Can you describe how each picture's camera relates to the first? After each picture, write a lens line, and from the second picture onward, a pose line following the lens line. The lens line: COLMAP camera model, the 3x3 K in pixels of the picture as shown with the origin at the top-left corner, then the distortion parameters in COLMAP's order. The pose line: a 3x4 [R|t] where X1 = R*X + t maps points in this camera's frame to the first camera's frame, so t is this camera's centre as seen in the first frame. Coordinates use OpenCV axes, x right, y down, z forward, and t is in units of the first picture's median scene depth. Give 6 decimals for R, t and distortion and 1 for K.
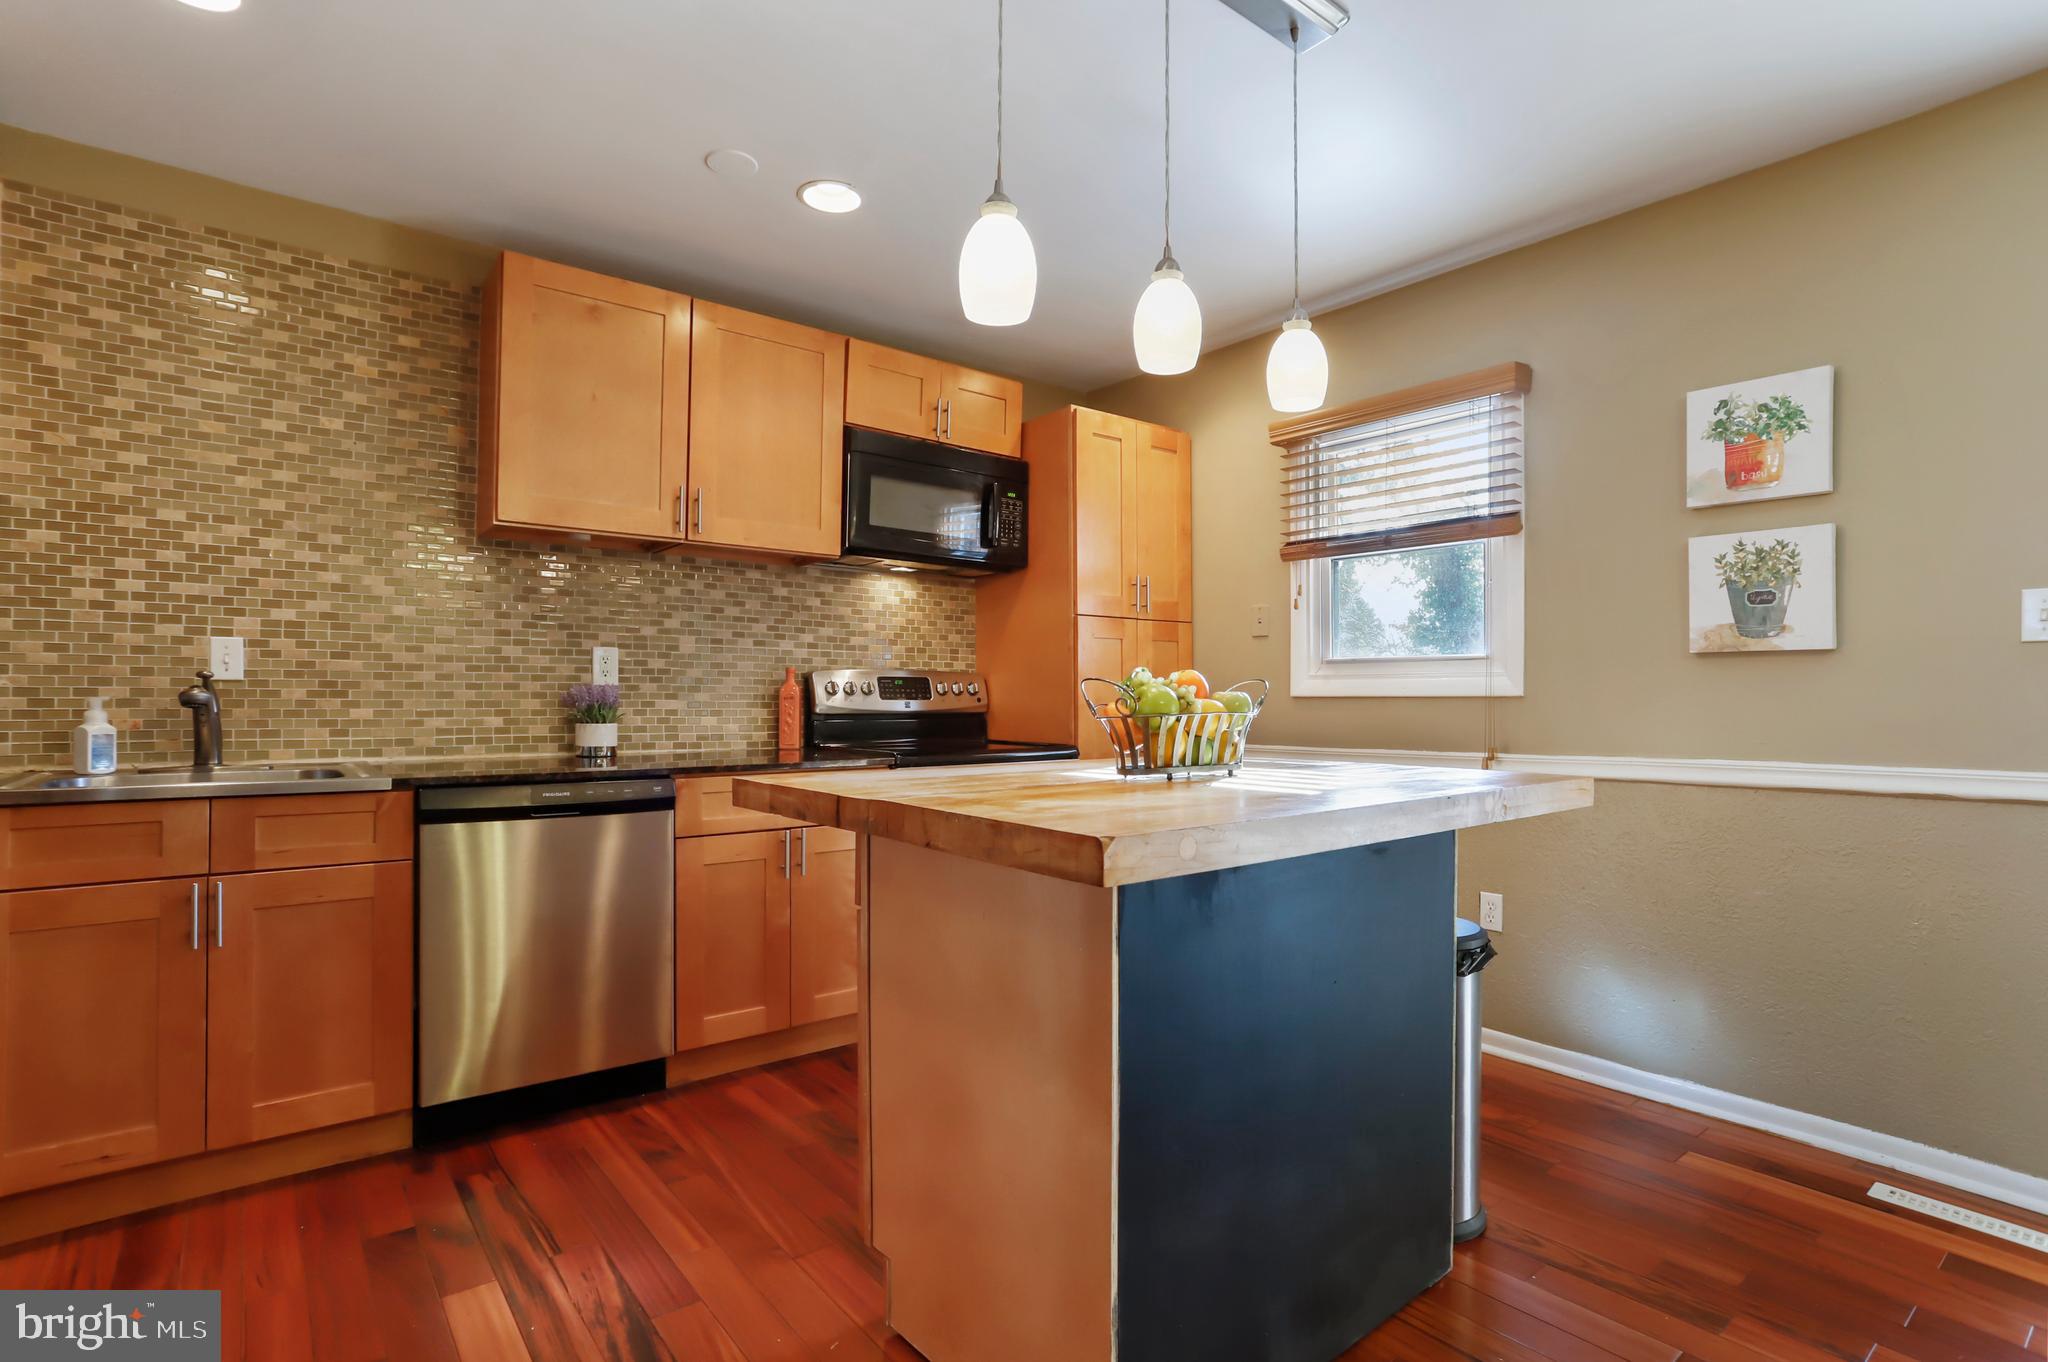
lens RADIAL K [[1025.4, 0, 1036.7], [0, 1025.4, 682.7], [0, 0, 1]] dist [-0.033318, 0.019456]
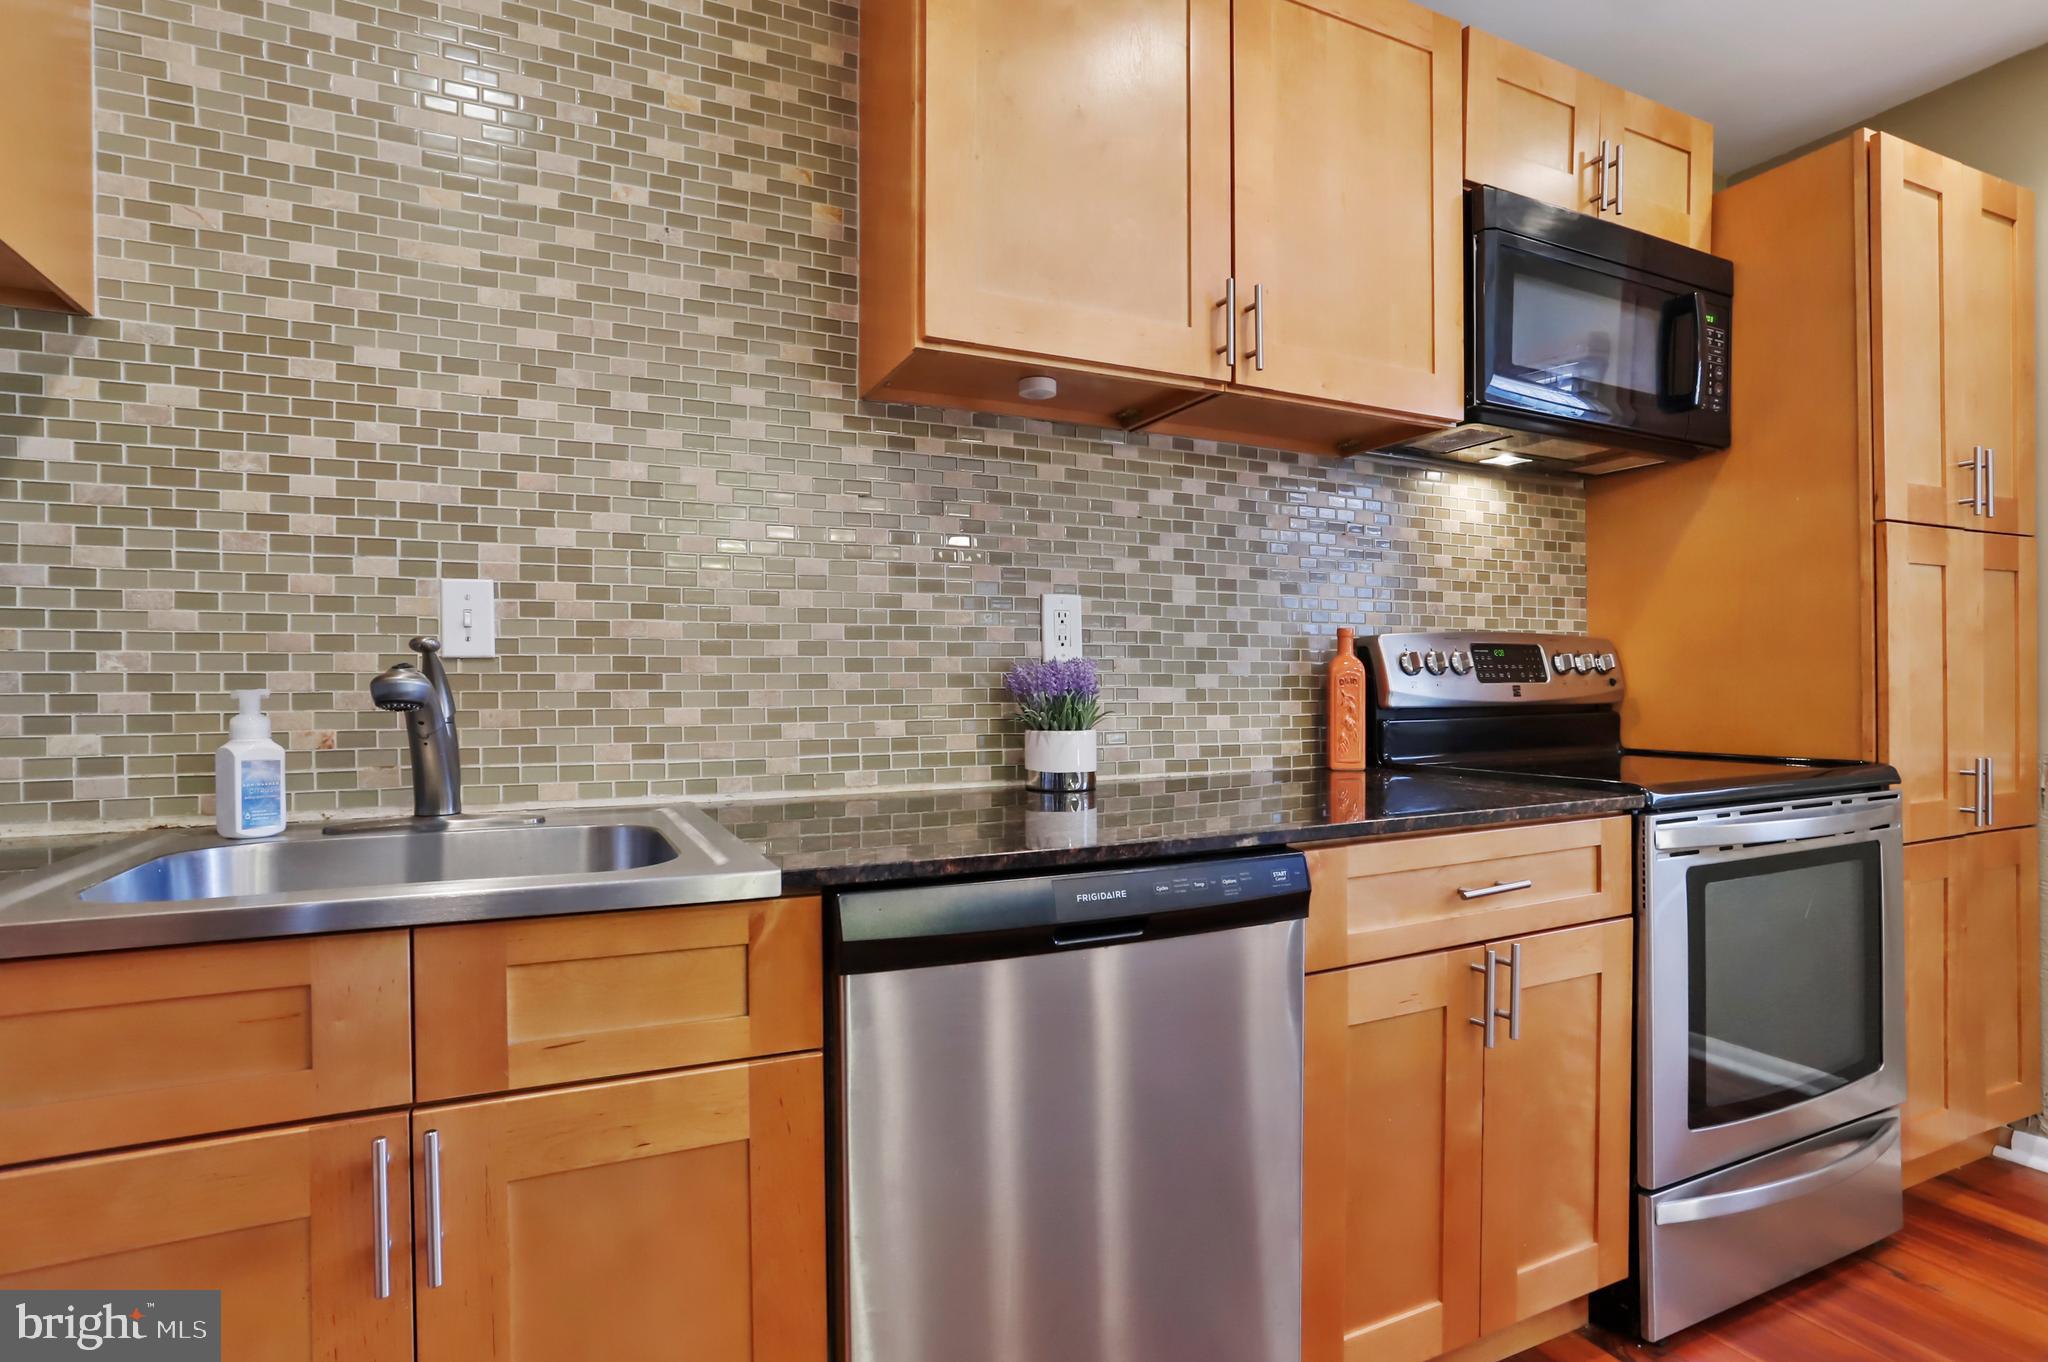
lens RADIAL K [[1080.9, 0, 1049.4], [0, 1080.9, 684.8], [0, 0, 1]] dist [-0.053863, 0.022087]
pose [[0.976962, -0.009230, -0.213215, -0.343486], [0.012659, 0.999811, 0.014724, 0.007206], [0.213039, -0.017084, 0.976894, 0.466612]]
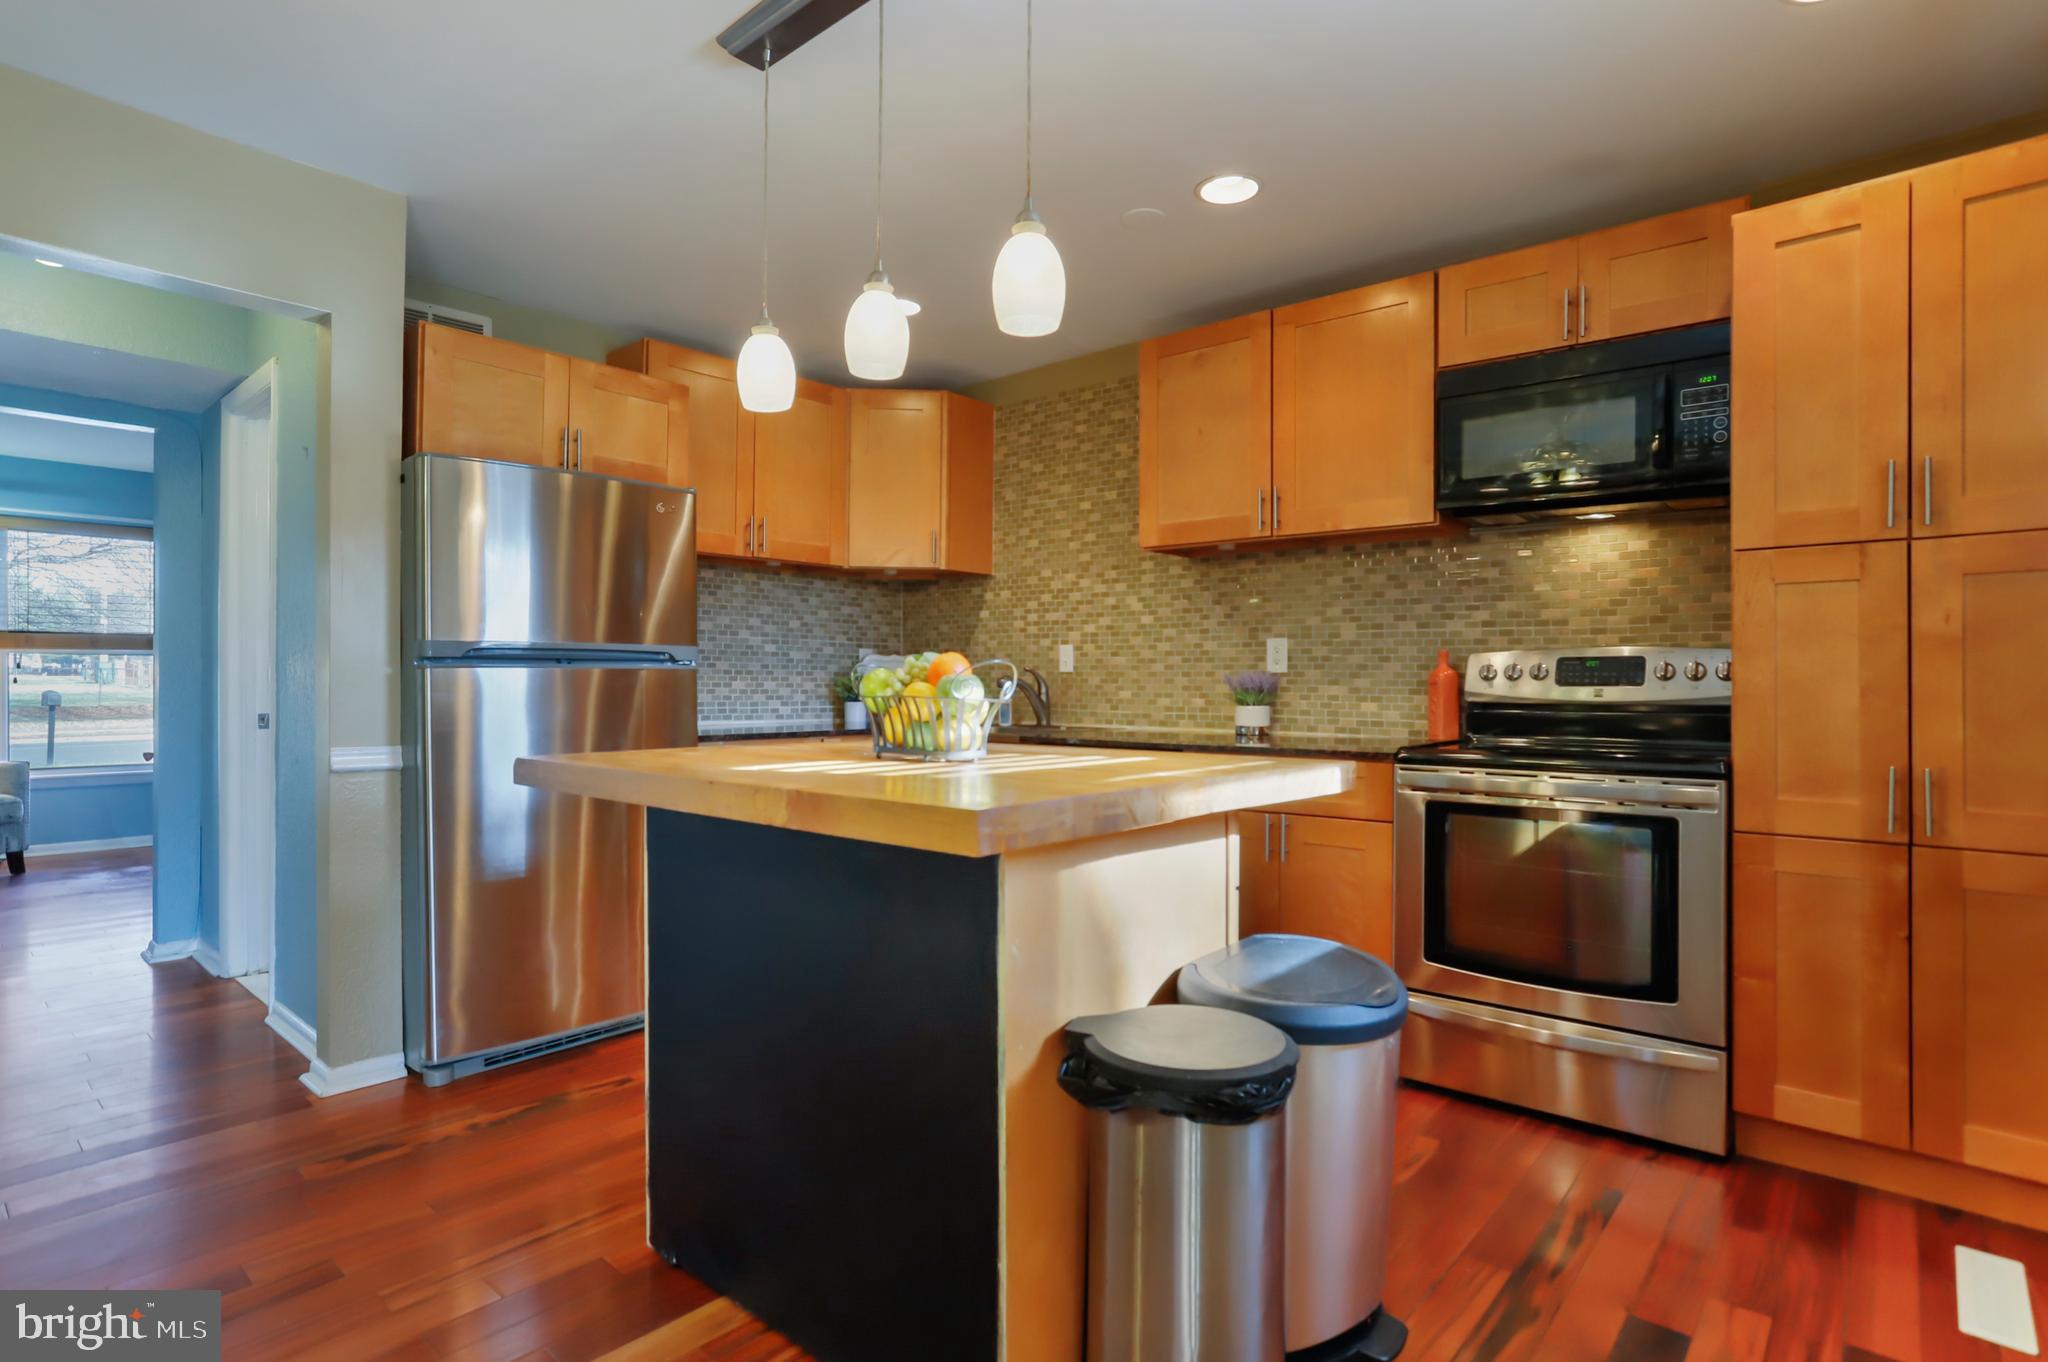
lens RADIAL K [[1025.4, 0, 1033.8], [0, 1025.4, 682.4], [0, 0, 1]] dist [-0.033318, 0.019456]
pose [[0.192579, -0.005191, -0.981268, 0.717256], [0.008250, 0.999959, -0.003671, 0.017502], [0.981247, -0.007388, 0.192614, 0.594242]]
